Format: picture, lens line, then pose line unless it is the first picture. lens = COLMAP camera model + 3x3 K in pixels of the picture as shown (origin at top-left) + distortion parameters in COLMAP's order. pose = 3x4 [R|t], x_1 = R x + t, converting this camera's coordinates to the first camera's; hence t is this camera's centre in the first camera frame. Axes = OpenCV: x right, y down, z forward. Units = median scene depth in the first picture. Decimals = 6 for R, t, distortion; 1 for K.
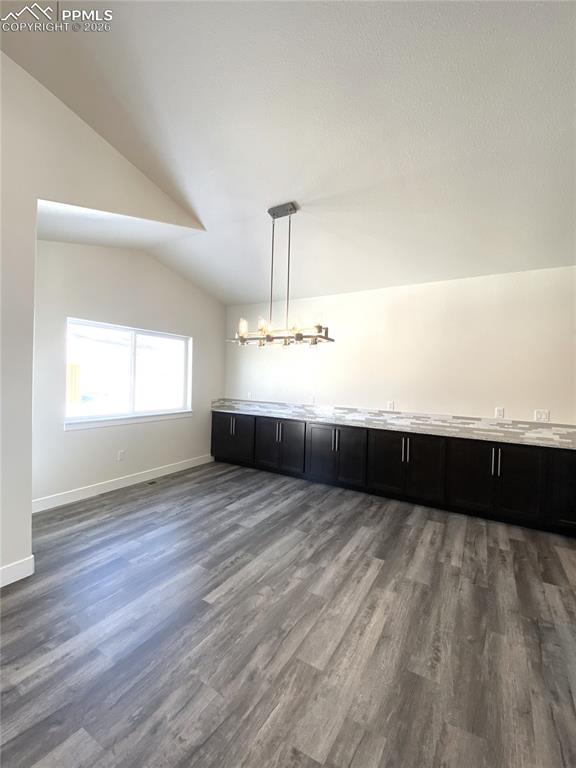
lens RADIAL K [[321.2, 0, 289.3], [0, 321.2, 382.9], [0, 0, 1]] dist [0.022118, -0.021536]
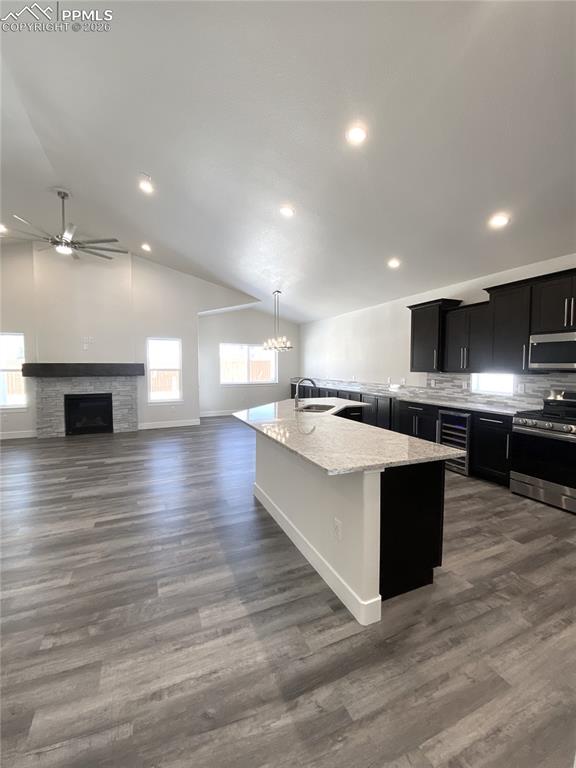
lens RADIAL K [[321.2, 0, 289.3], [0, 321.2, 382.9], [0, 0, 1]] dist [0.022118, -0.021536]
pose [[0.817960, 0.001009, -0.575275, 1.326466], [0.013585, 0.999686, 0.021069, 0.066602], [0.575115, -0.025048, 0.817689, -0.830199]]
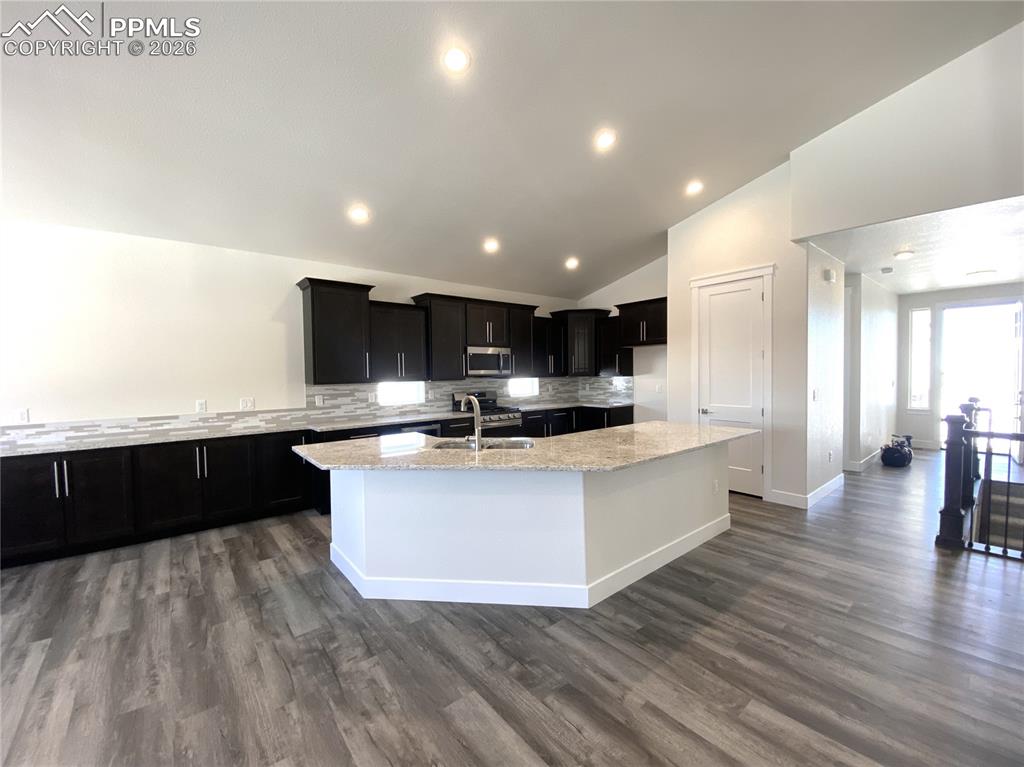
lens RADIAL K [[411.5, 0, 509.9], [0, 411.5, 380.9], [0, 0, 1]] dist [0.020405, -0.019141]
pose [[0.337541, -0.057735, 0.939538, -0.114090], [0.039132, 0.998115, 0.047276, 0.005612], [-0.940497, 0.020808, 0.339164, -0.163201]]
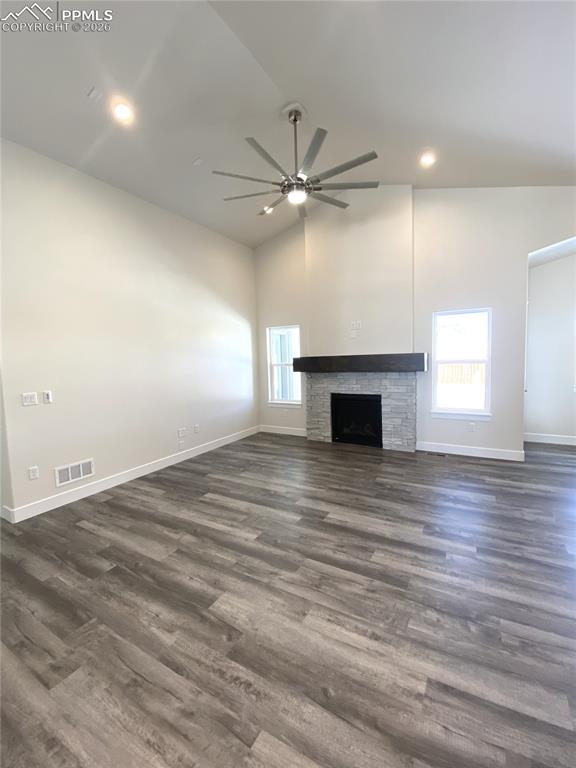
lens RADIAL K [[321.2, 0, 289.3], [0, 321.2, 382.9], [0, 0, 1]] dist [0.022118, -0.021536]
pose [[0.015420, 0.050527, -0.998604, 0.706335], [0.013590, 0.998620, 0.050738, 0.022135], [0.999789, -0.014353, 0.014712, -0.249591]]
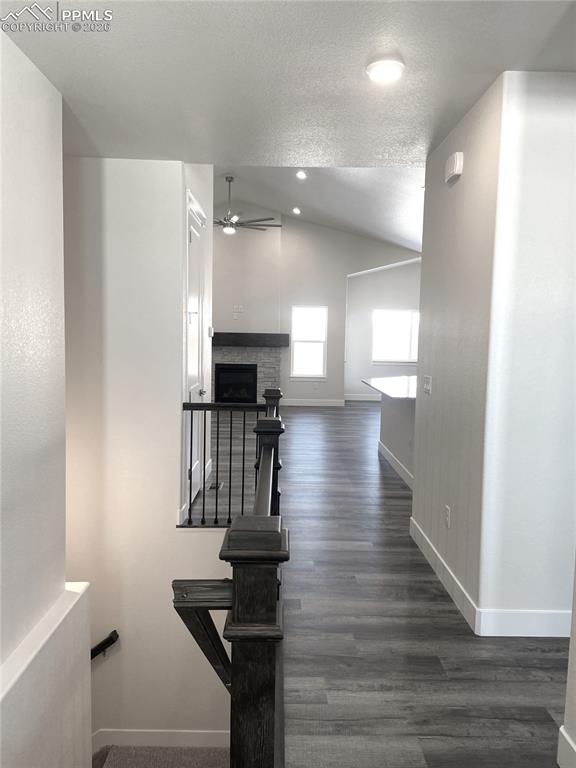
lens RADIAL K [[566.8, 0, 288.0], [0, 566.8, 384.0], [0, 0, 1]] dist [0.068806, -0.000170]
pose [[0.532942, 0.060329, -0.843998, 2.245409], [-0.015944, 0.997994, 0.061269, 0.064686], [0.846002, -0.019196, 0.532835, -1.487240]]
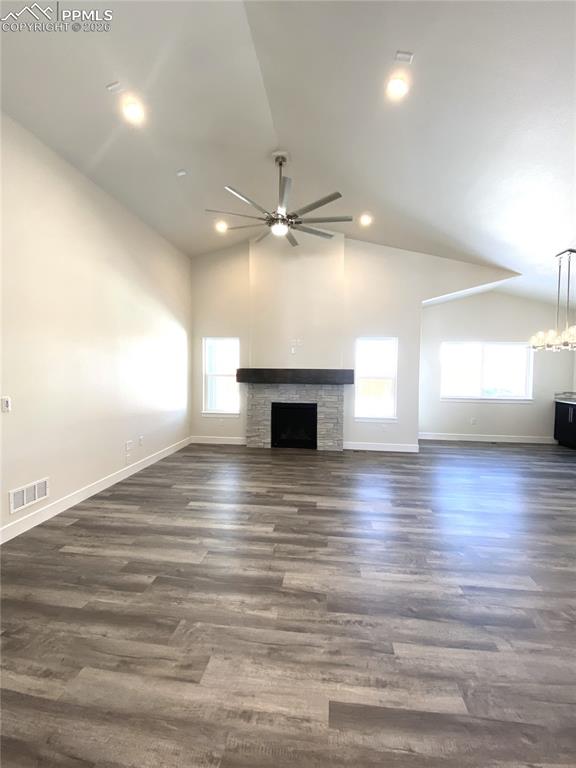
lens RADIAL K [[321.2, 0, 289.3], [0, 321.2, 382.9], [0, 0, 1]] dist [0.022118, -0.021536]
pose [[0.406229, 0.014427, -0.913657, 0.748029], [-0.013526, 0.999861, 0.009775, 0.032373], [0.913671, 0.008387, 0.406368, -0.649159]]
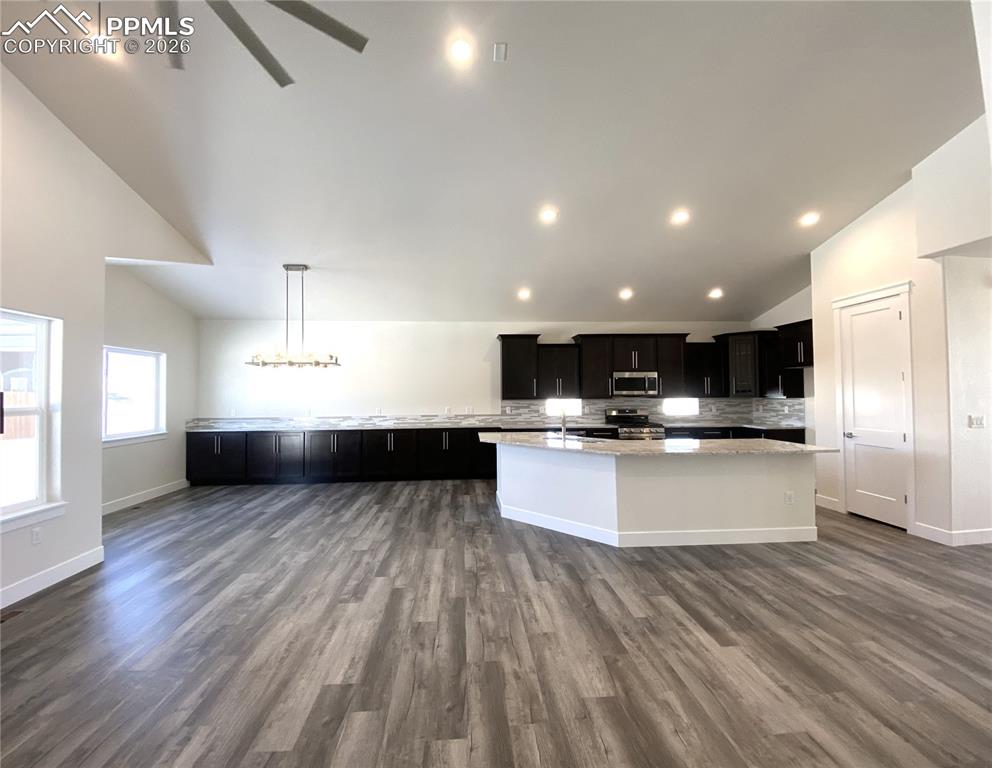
lens RADIAL K [[408.6, 0, 489.9], [0, 408.6, 380.8], [0, 0, 1]] dist [0.028107, -0.022512]
pose [[0.820292, -0.018772, 0.571636, -0.327101], [0.040782, 0.998837, -0.025720, 0.010128], [-0.570489, 0.044411, 0.820104, -0.792725]]
